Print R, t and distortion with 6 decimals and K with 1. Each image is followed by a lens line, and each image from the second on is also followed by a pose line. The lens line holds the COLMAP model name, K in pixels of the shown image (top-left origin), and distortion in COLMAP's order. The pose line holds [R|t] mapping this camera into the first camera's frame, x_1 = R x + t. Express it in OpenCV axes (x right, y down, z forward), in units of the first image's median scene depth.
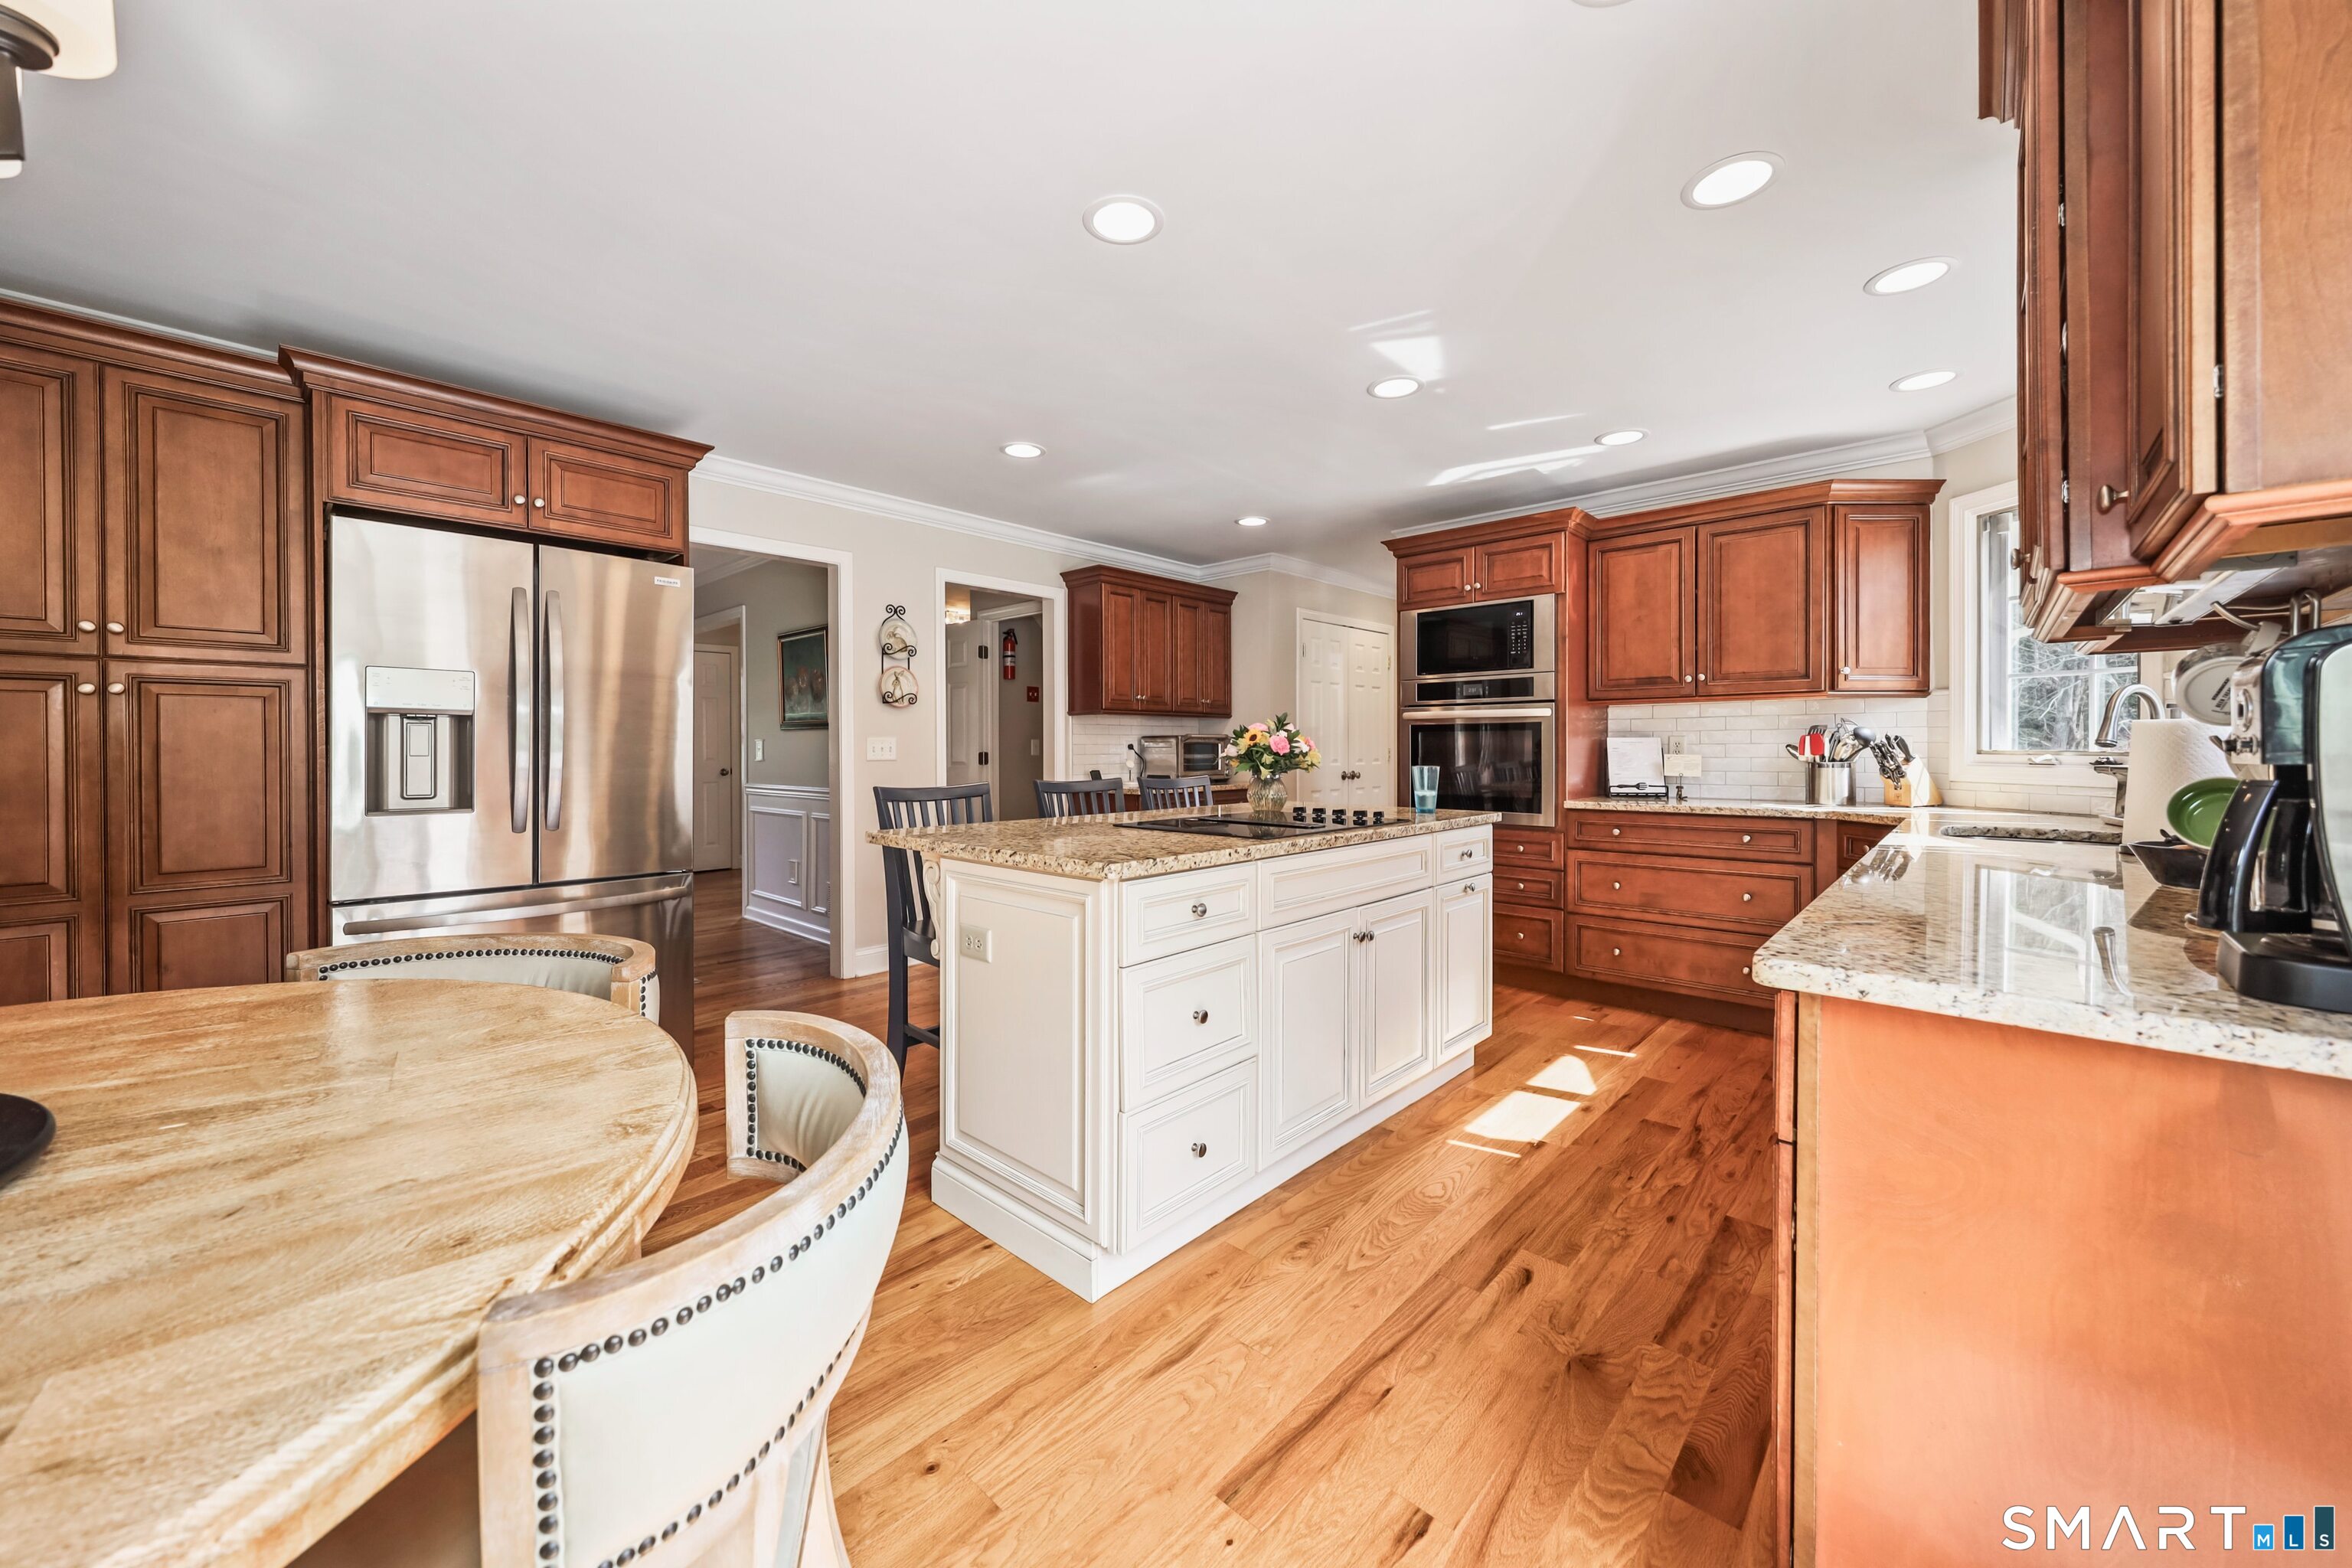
lens RADIAL K [[864.4, 0, 1171.0], [0, 864.4, 750.9], [0, 0, 1]] dist [-0.000006, -0.000190]
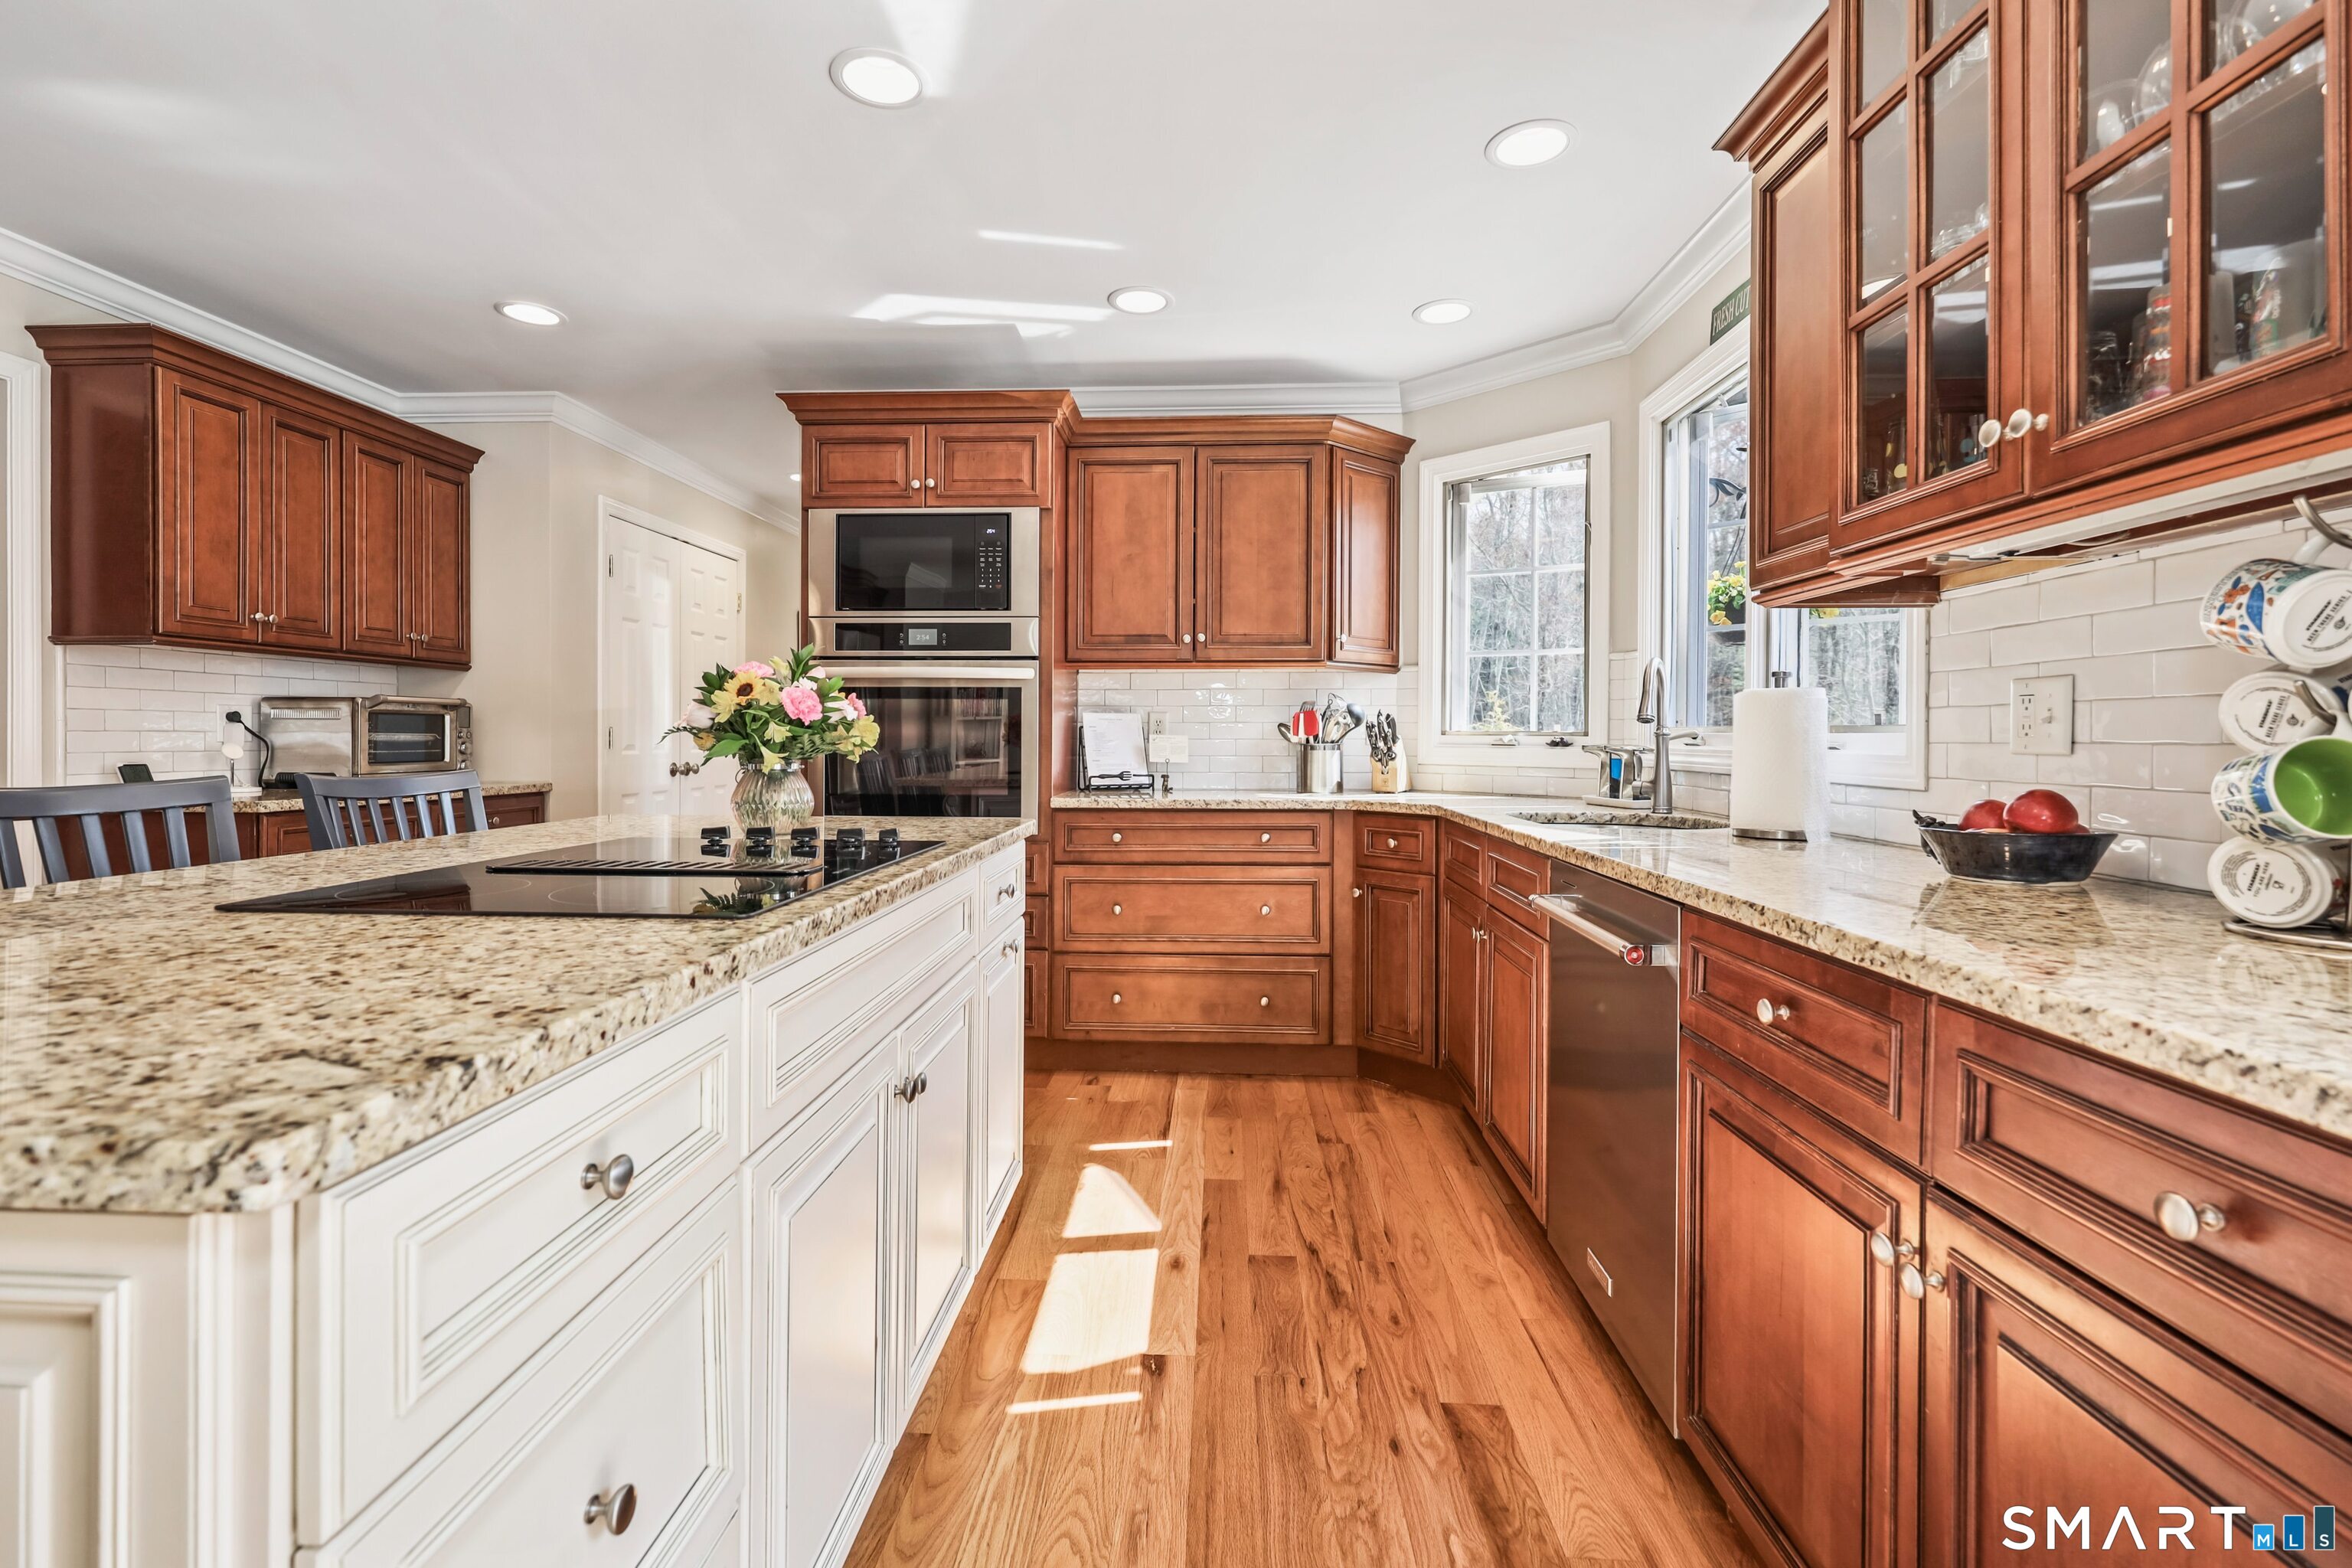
lens RADIAL K [[1045.5, 0, 1160.6], [0, 1045.5, 742.1], [0, 0, 1]] dist [0.004908, 0.000359]
pose [[0.771998, 0.002888, 0.635618, -0.028019], [-0.003876, 0.999992, 0.000164, 0.011245], [-0.635613, -0.002591, 0.772004, 0.282598]]
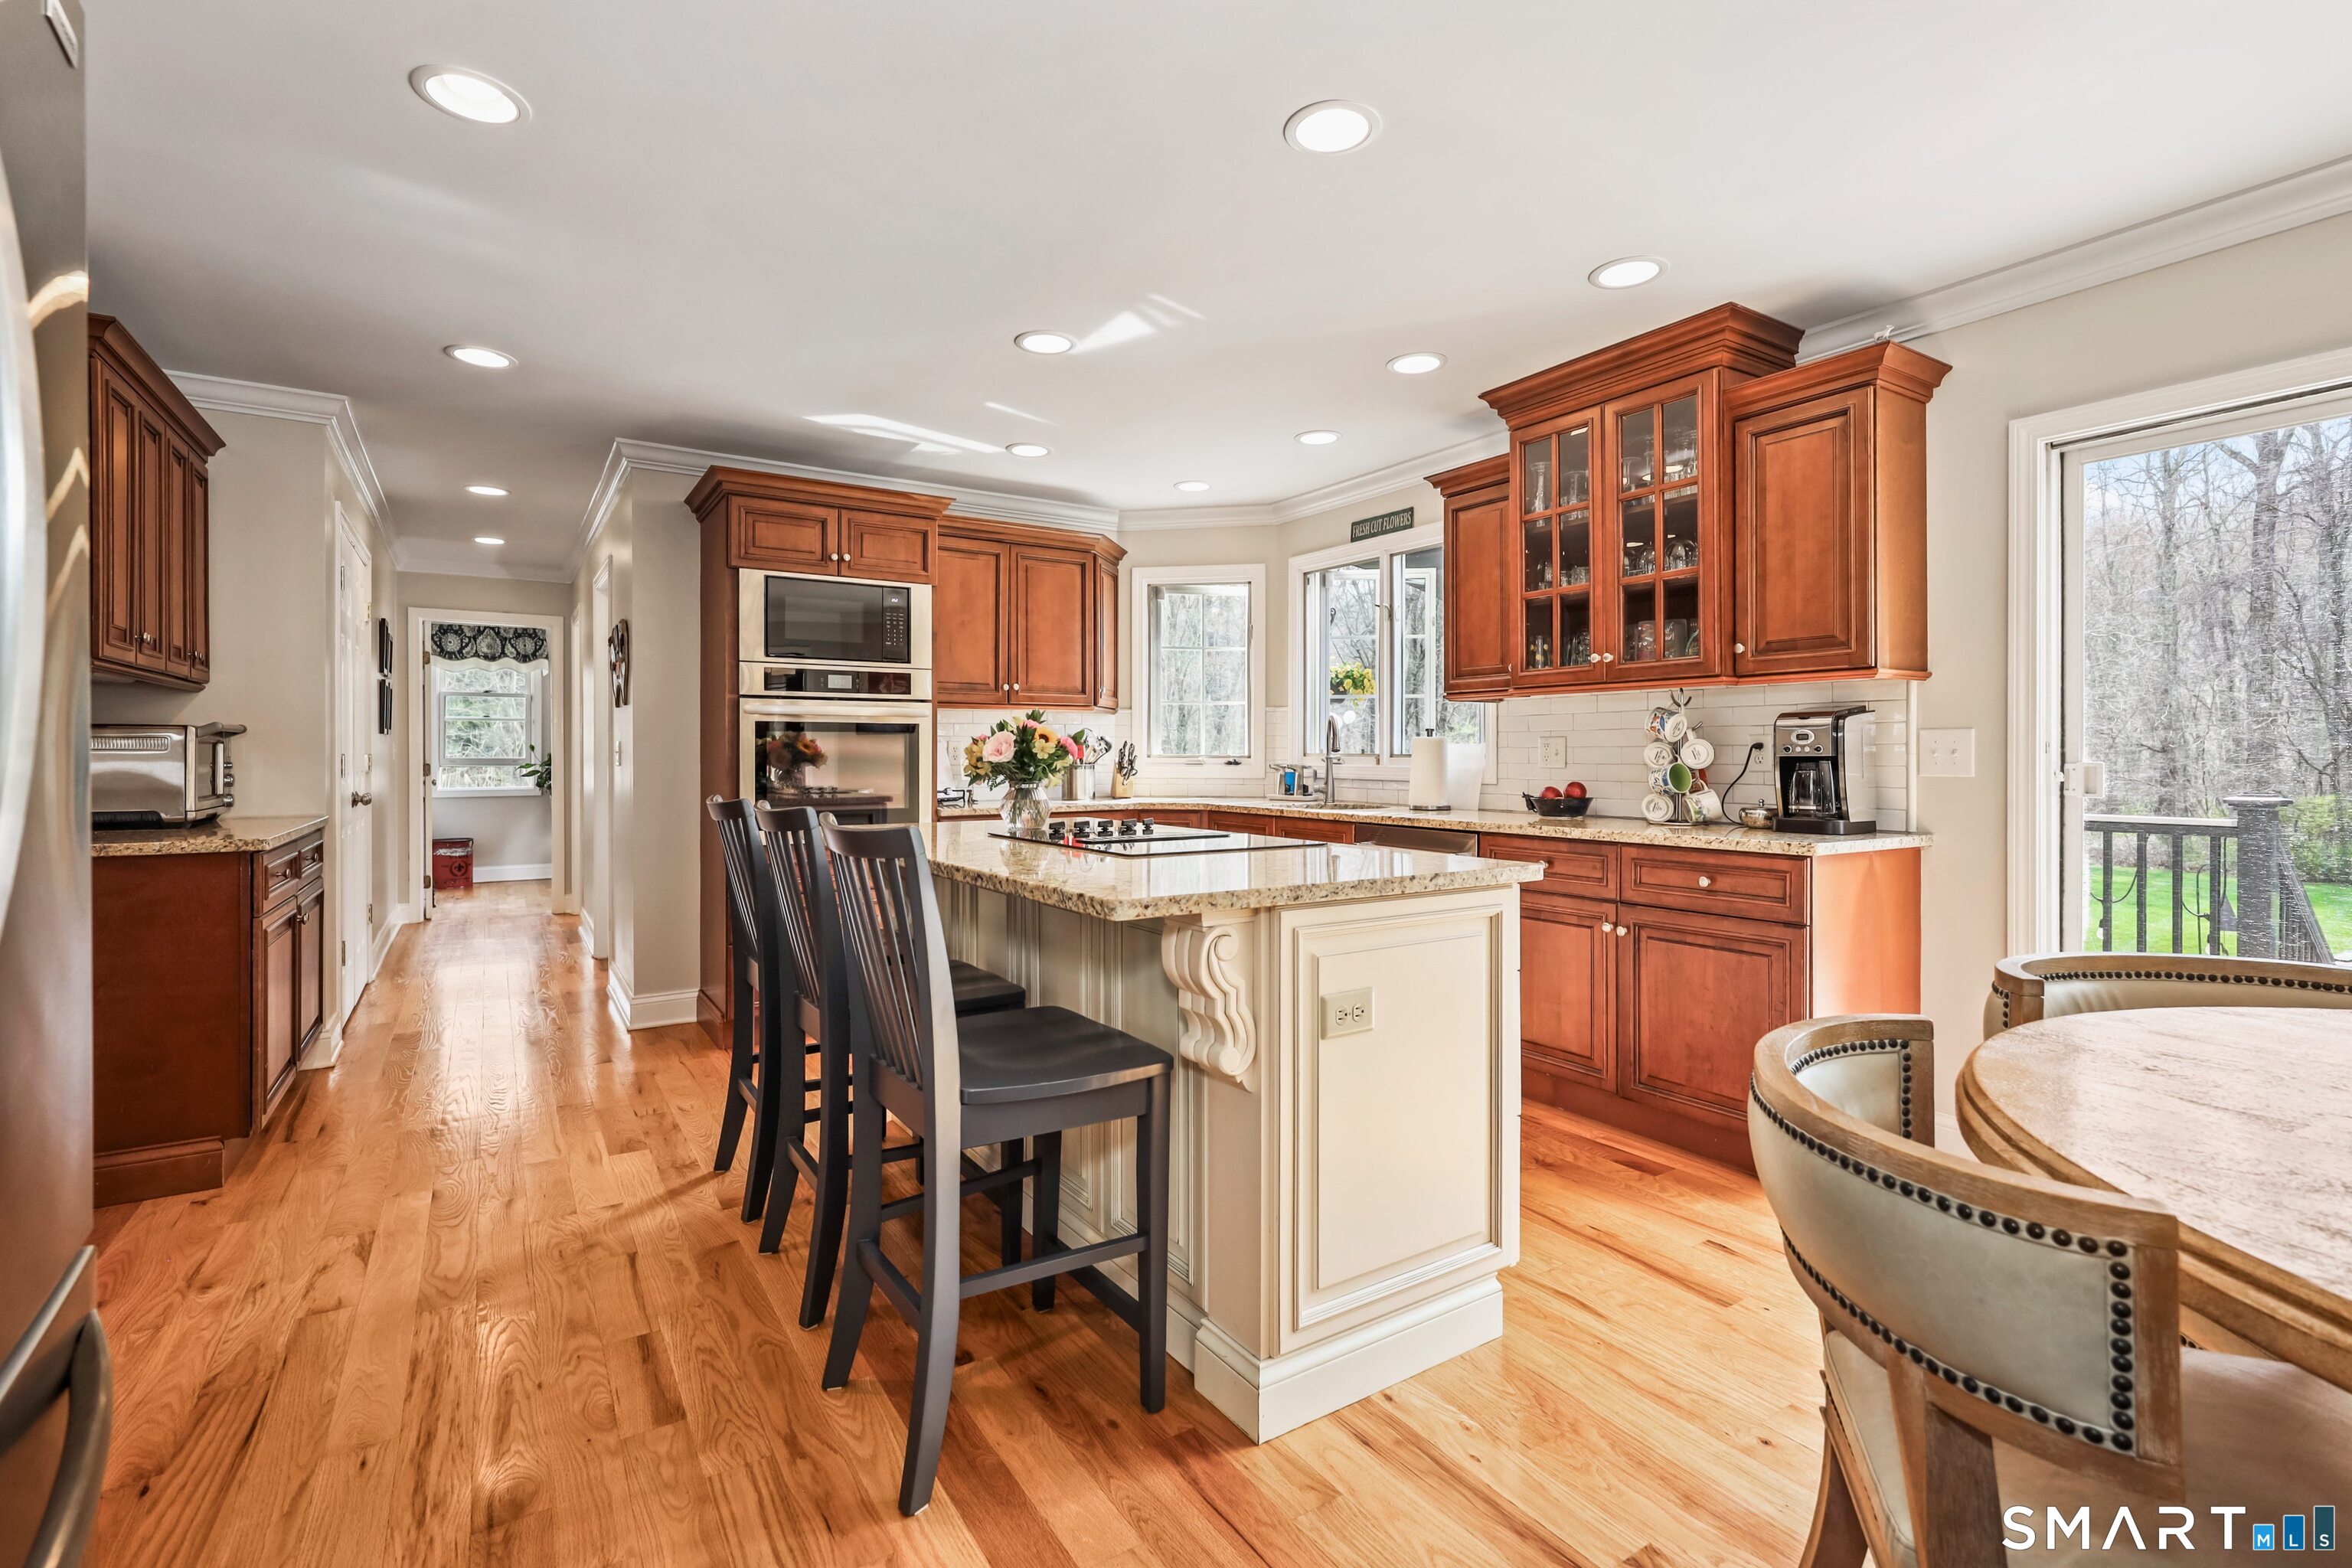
lens RADIAL K [[1045.5, 0, 1169.1], [0, 1045.5, 754.8], [0, 0, 1]] dist [0.004908, 0.000359]
pose [[0.257004, 0.001825, 0.966409, -0.599110], [0.002771, 0.999993, -0.002625, 0.002955], [-0.966406, 0.003352, 0.256997, 0.488165]]
